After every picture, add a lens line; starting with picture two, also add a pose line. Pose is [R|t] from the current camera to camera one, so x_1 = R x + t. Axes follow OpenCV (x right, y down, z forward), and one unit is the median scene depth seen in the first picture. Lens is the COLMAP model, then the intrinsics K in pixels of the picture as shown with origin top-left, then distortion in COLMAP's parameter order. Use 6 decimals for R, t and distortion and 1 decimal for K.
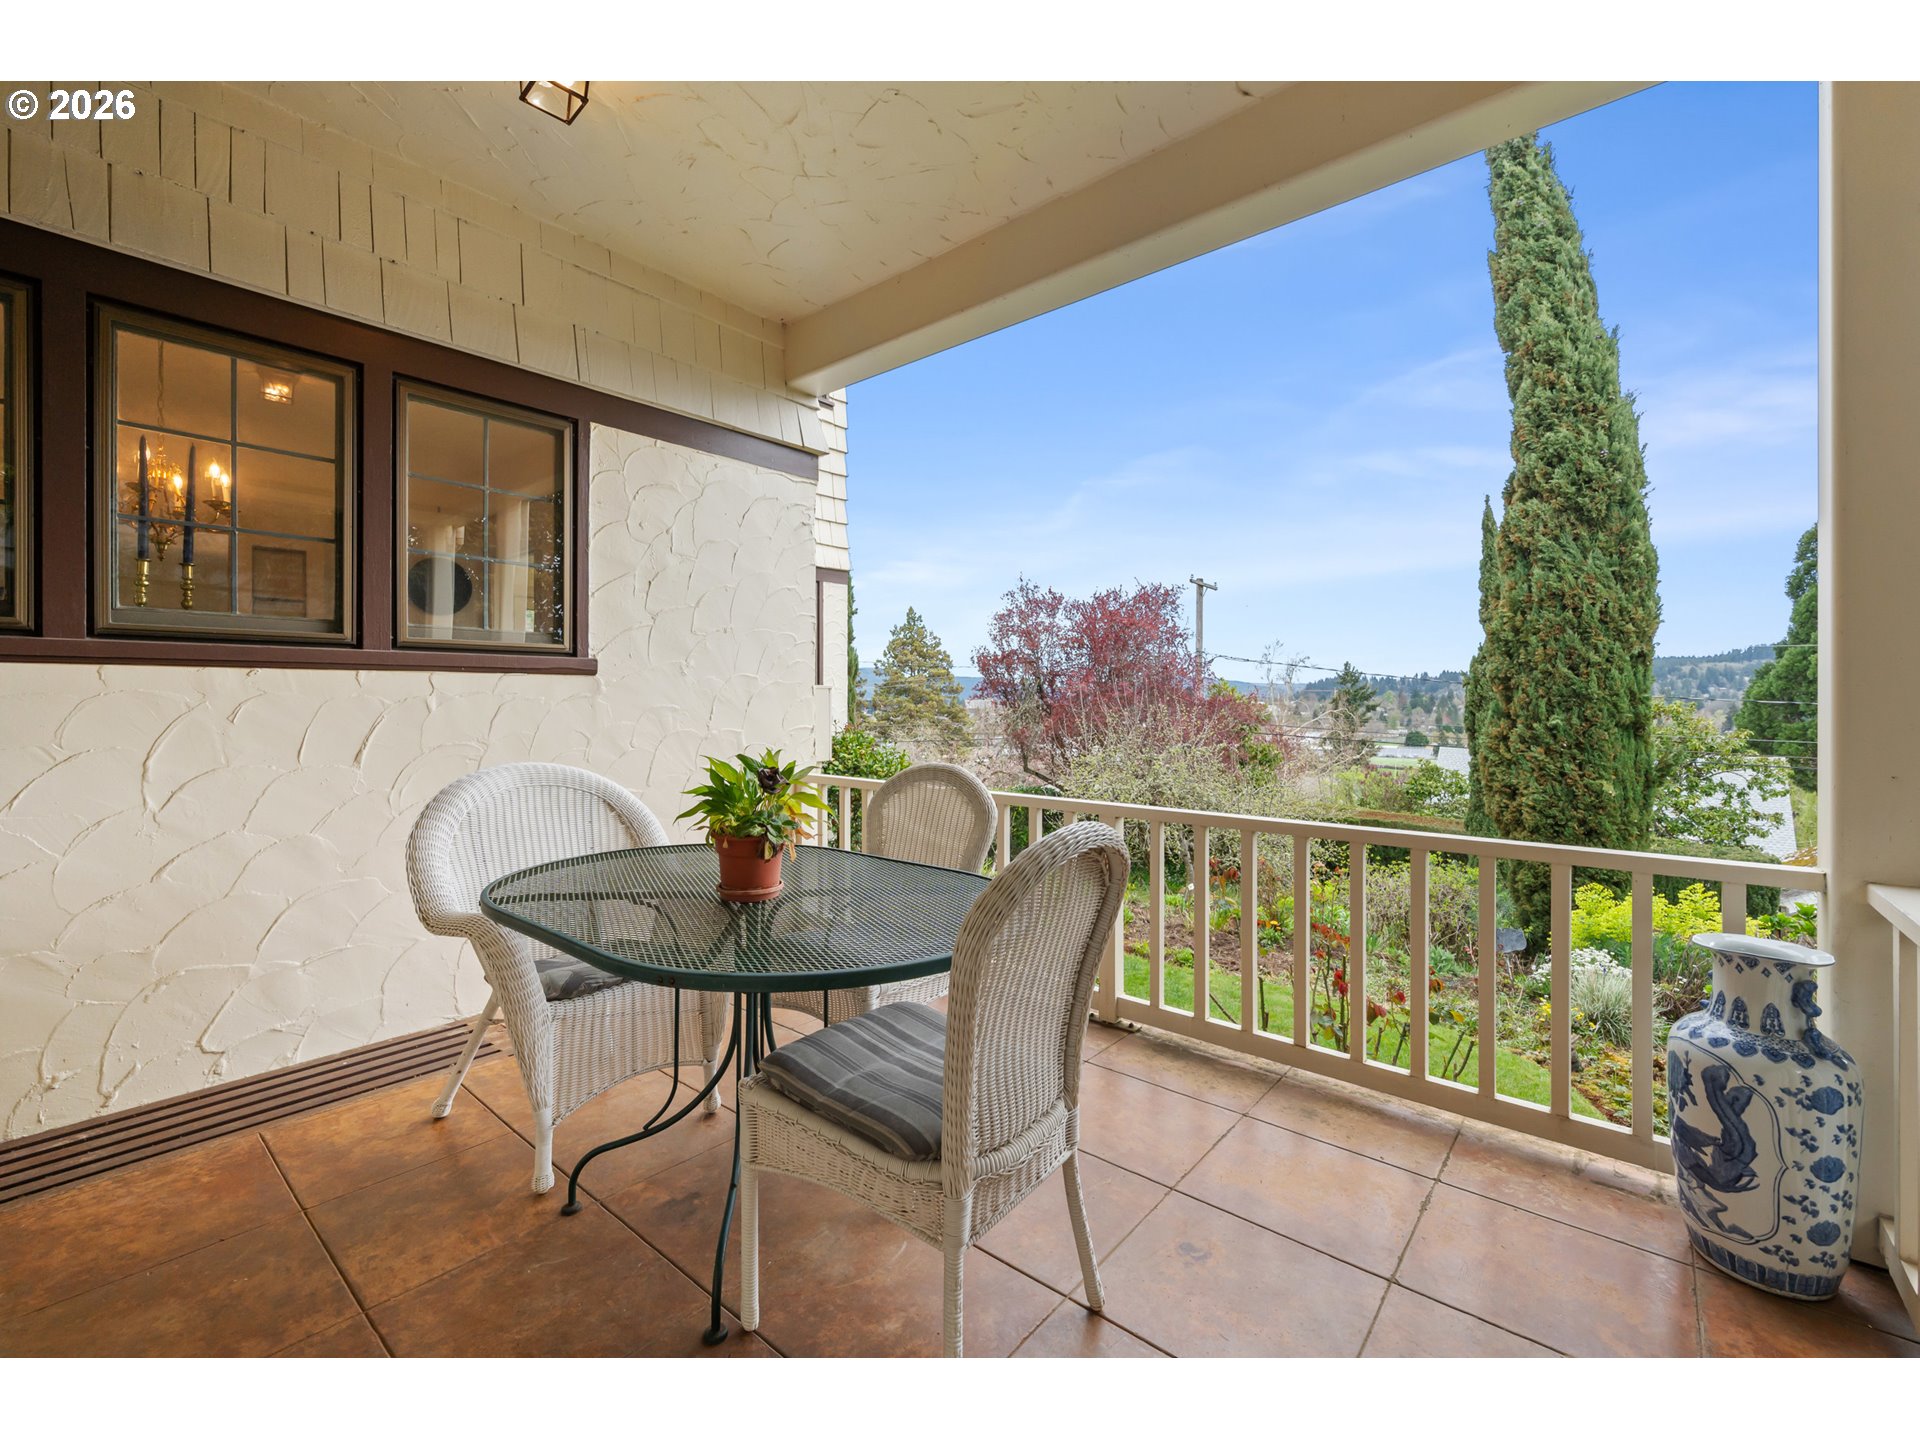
lens RADIAL K [[807.1, 0, 961.4], [0, 807.1, 693.6], [0, 0, 1]] dist [0.002417, 0.000161]
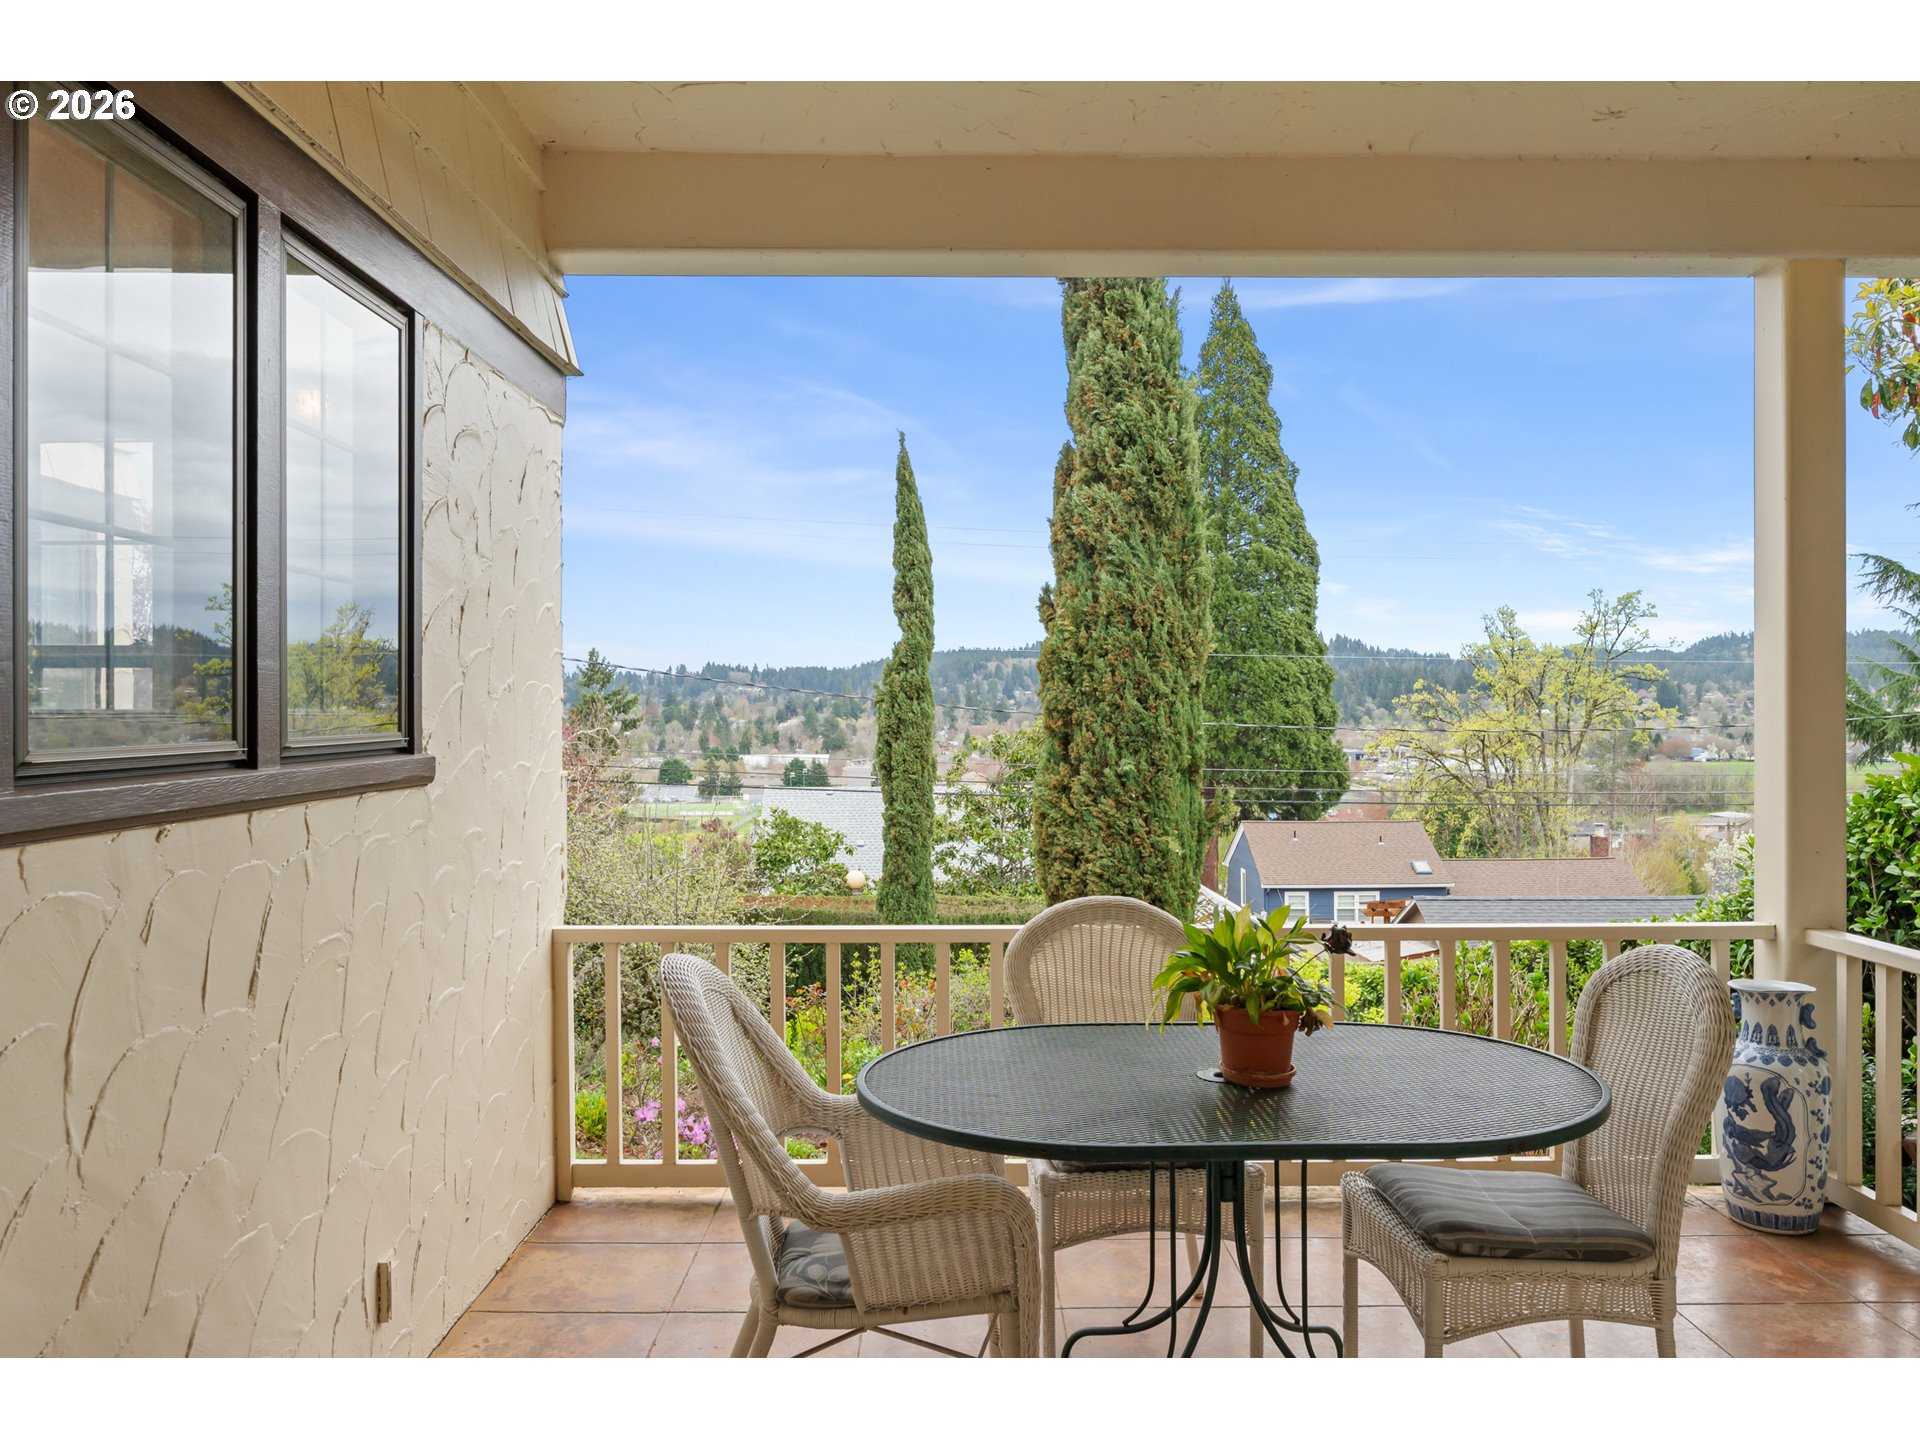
lens RADIAL K [[1456.5, 0, 960.9], [0, 1456.5, 718.8], [0, 0, 1]] dist [0.005831, -0.000280]
pose [[0.758407, -0.008505, 0.651726, -0.330603], [-0.000477, 0.999907, 0.013603, -0.032611], [-0.651781, -0.010628, 0.758333, 0.011728]]
